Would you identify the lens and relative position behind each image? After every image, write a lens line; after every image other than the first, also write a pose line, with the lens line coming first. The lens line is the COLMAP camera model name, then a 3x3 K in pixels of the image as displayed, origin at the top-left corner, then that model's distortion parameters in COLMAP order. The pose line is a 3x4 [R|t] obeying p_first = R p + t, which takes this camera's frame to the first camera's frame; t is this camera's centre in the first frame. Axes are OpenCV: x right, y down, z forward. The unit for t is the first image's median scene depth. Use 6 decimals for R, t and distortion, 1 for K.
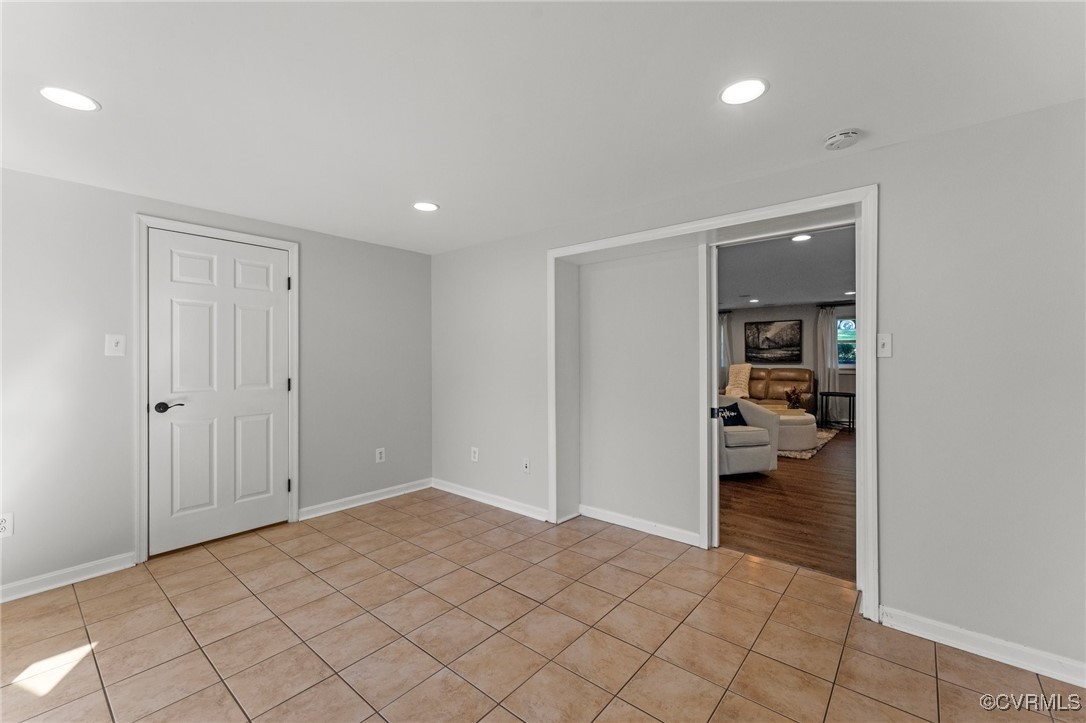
lens RADIAL K [[447.7, 0, 541.2], [0, 447.7, 358.0], [0, 0, 1]] dist [-0.001527, 0.001481]
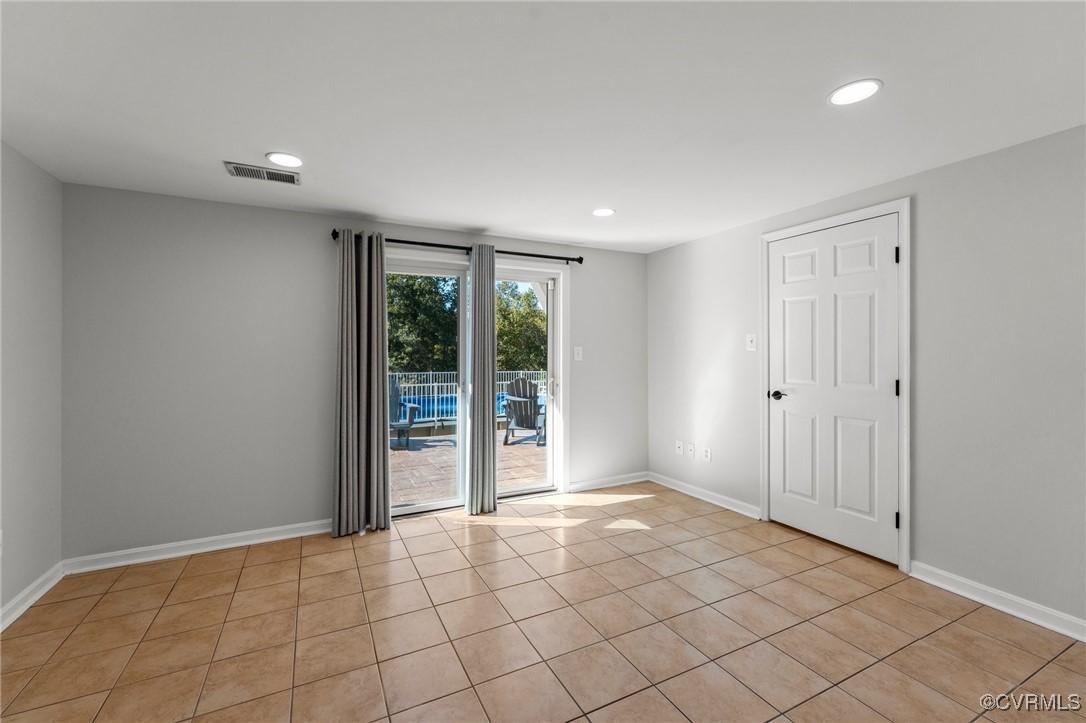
lens RADIAL K [[447.7, 0, 535.7], [0, 447.7, 354.8], [0, 0, 1]] dist [-0.001527, 0.001481]
pose [[-0.394020, 0.006516, -0.919079, 0.447623], [-0.003582, 0.999956, 0.008625, -0.001053], [0.919095, 0.006691, -0.393980, 0.870920]]
